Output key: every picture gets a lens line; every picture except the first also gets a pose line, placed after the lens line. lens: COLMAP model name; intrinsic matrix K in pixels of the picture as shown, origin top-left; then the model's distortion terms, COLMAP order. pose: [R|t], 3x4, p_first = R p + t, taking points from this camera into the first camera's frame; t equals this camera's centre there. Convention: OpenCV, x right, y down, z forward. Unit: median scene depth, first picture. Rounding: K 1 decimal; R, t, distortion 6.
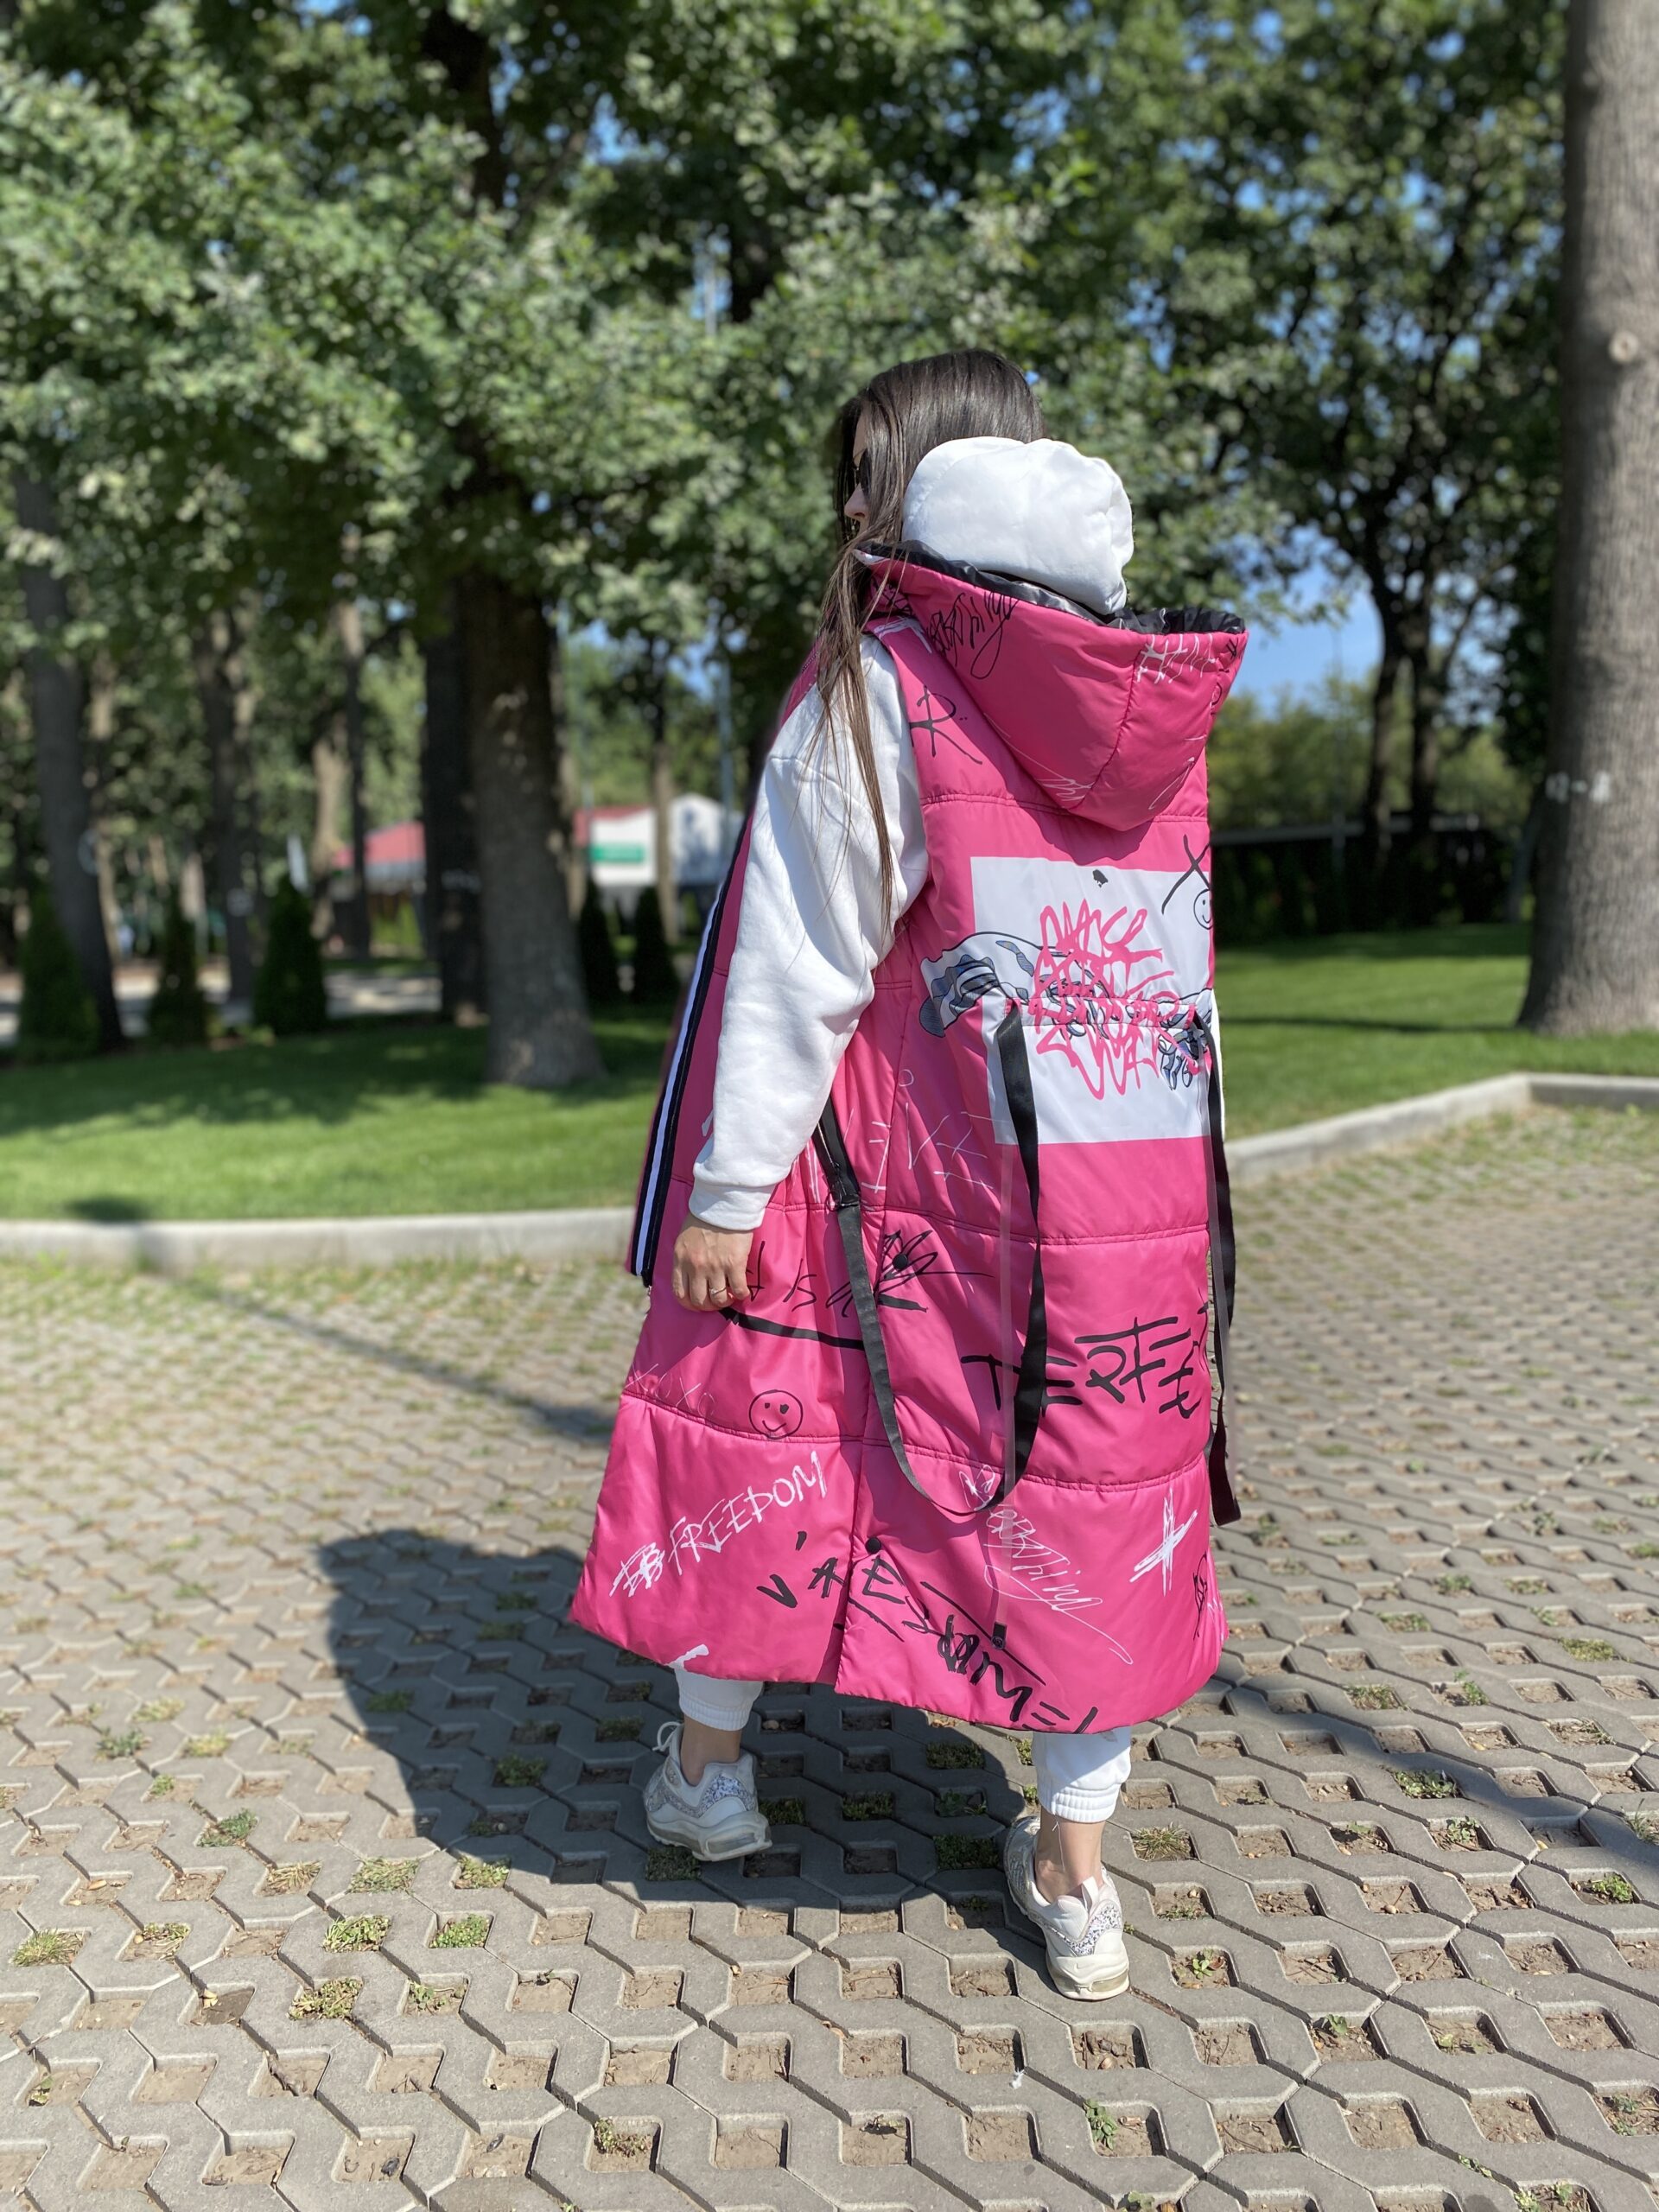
lens RADIAL K [[1717.1, 0, 804.1], [0, 1717.1, 1101.5], [0, 0, 1]] dist [0.012241, -0.003931]
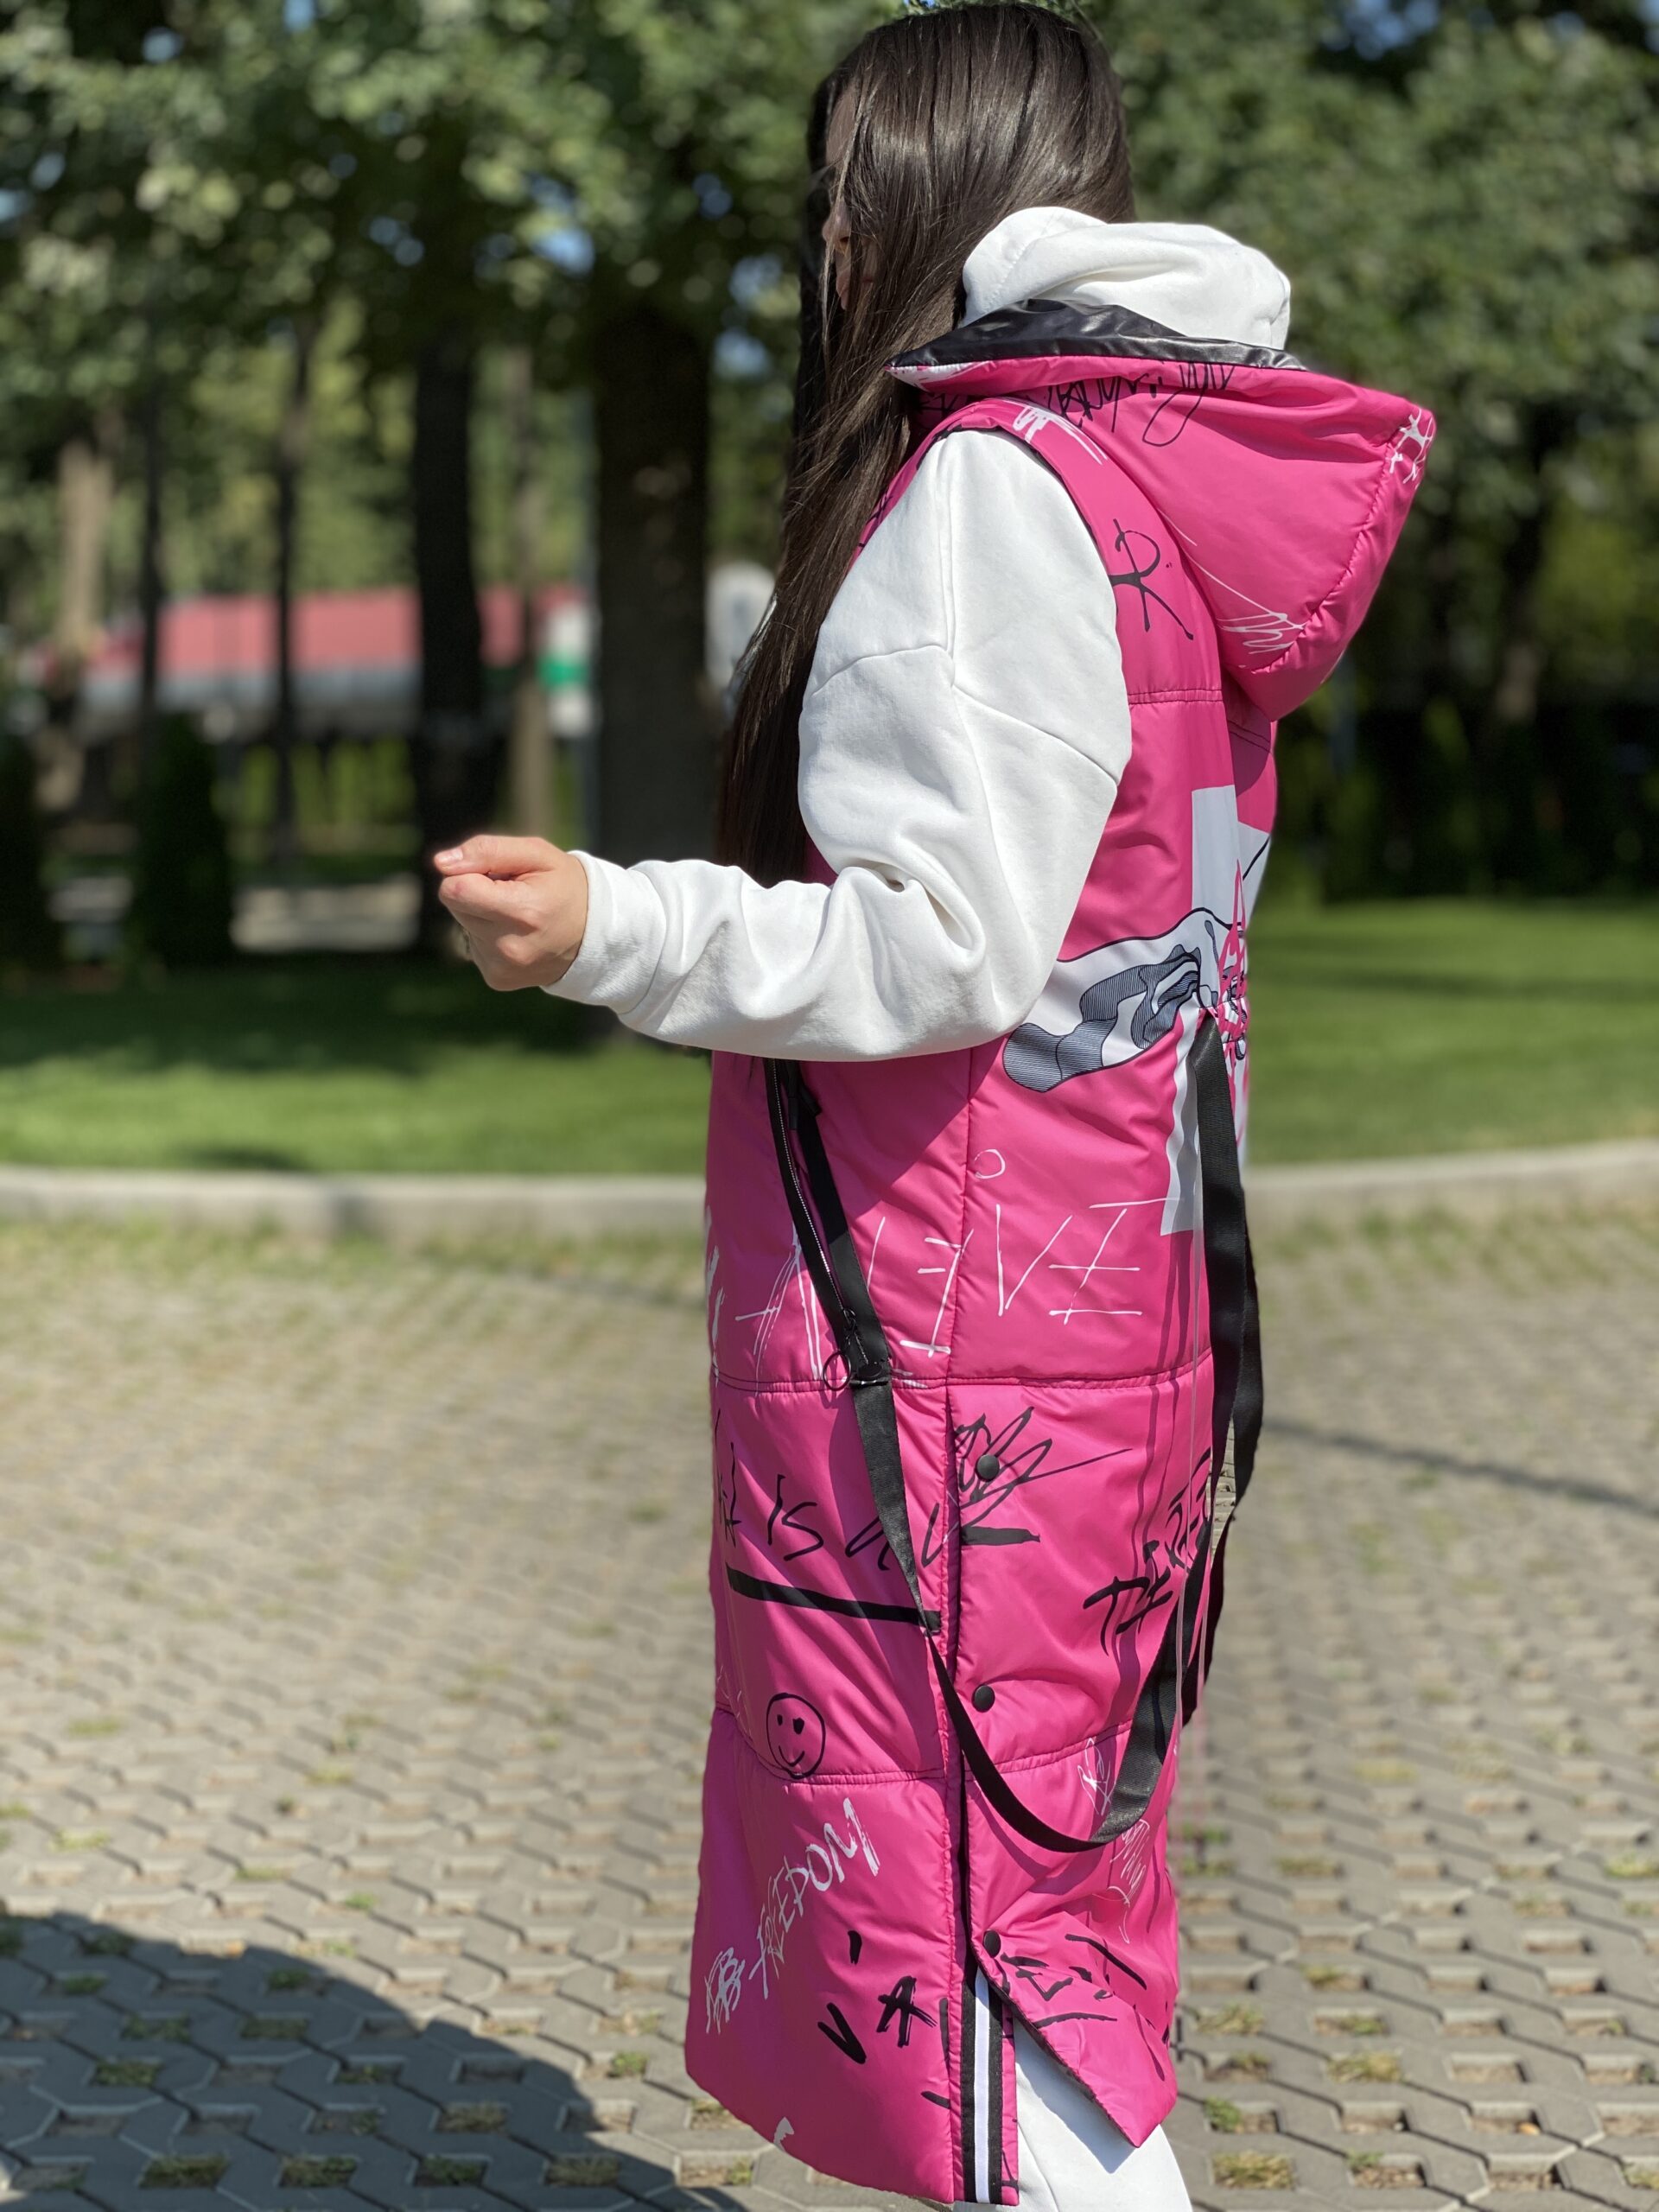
lens RADIAL K [[3364.1, 0, 818.6], [0, 3364.1, 1079.3], [0, 0, 1]] dist [0.248228, -0.921945]
pose [[0.998896, 0.038574, -0.026807, -0.017976], [-0.039251, 0.998912, -0.025174, 0.010283], [0.025807, 0.026199, 0.999324, -0.100216]]
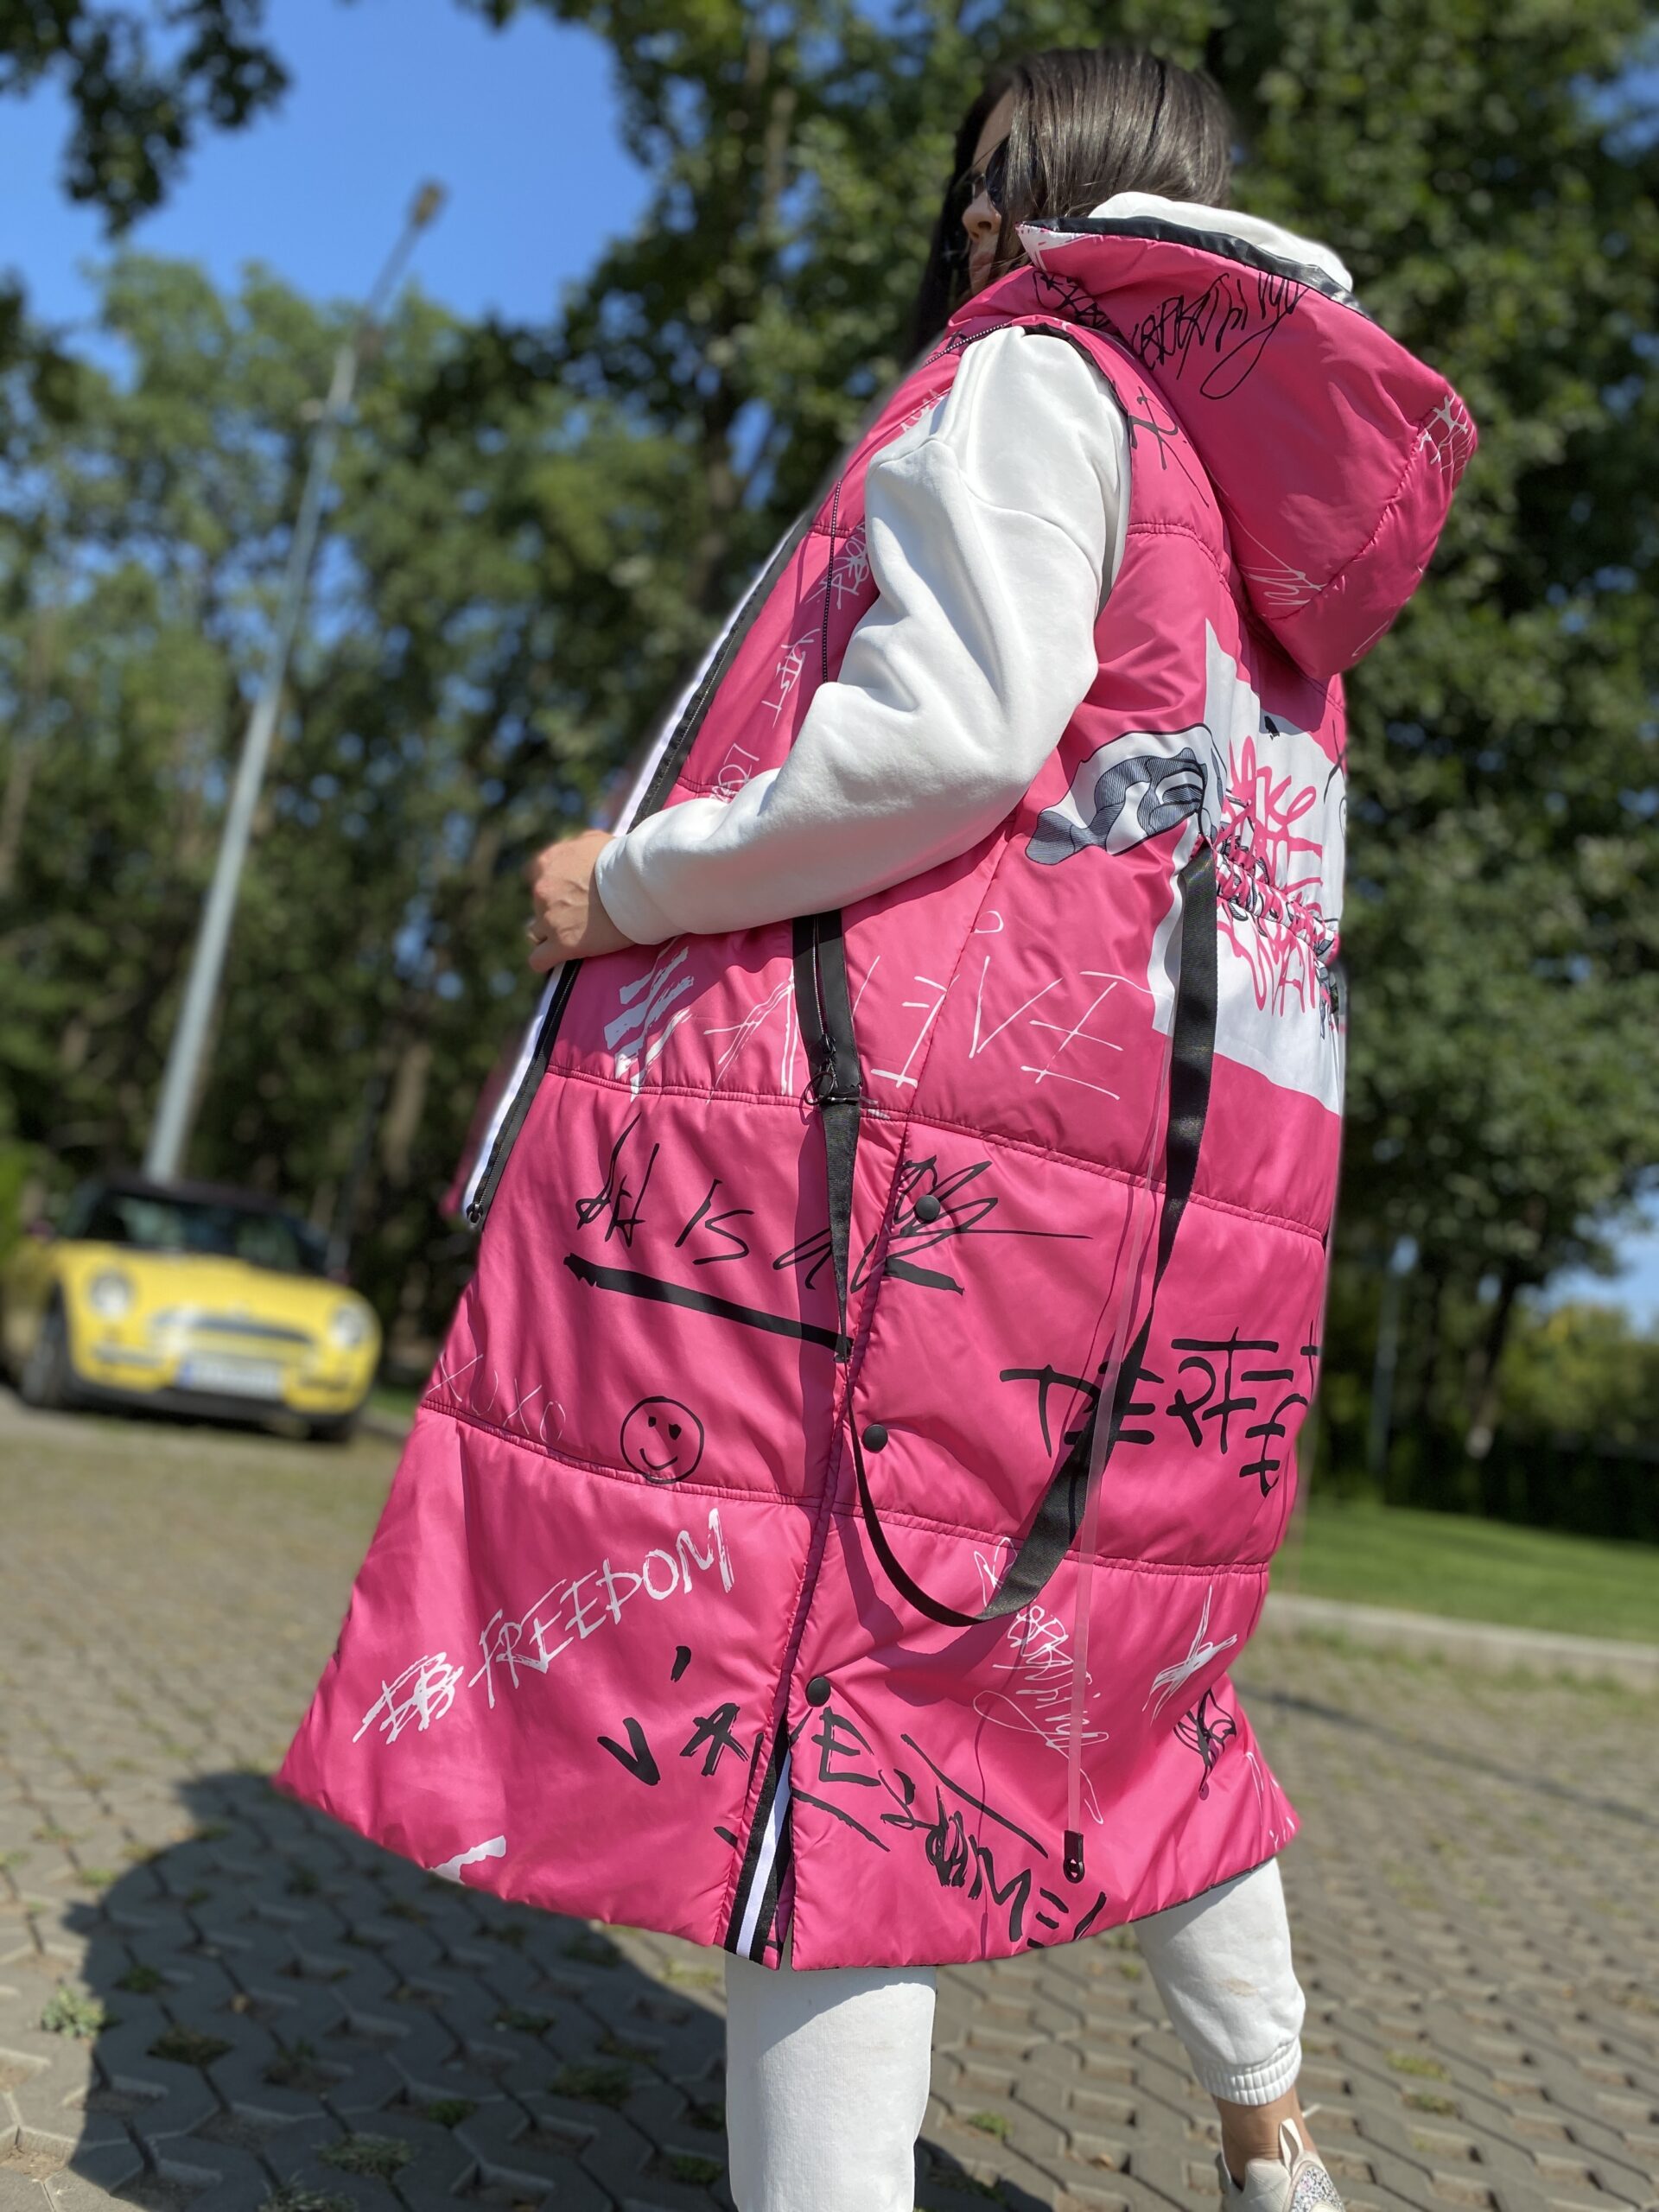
lens RADIAL K [[1717.1, 0, 804.1], [0, 1717.1, 1101.5], [0, 0, 1]] dist [0.012241, -0.003931]
pose [[0.966312, 0.161061, -0.200748, -0.036062], [-0.211428, 0.941533, -0.262324, 0.021848], [0.146761, 0.295931, 0.943868, -0.042259]]
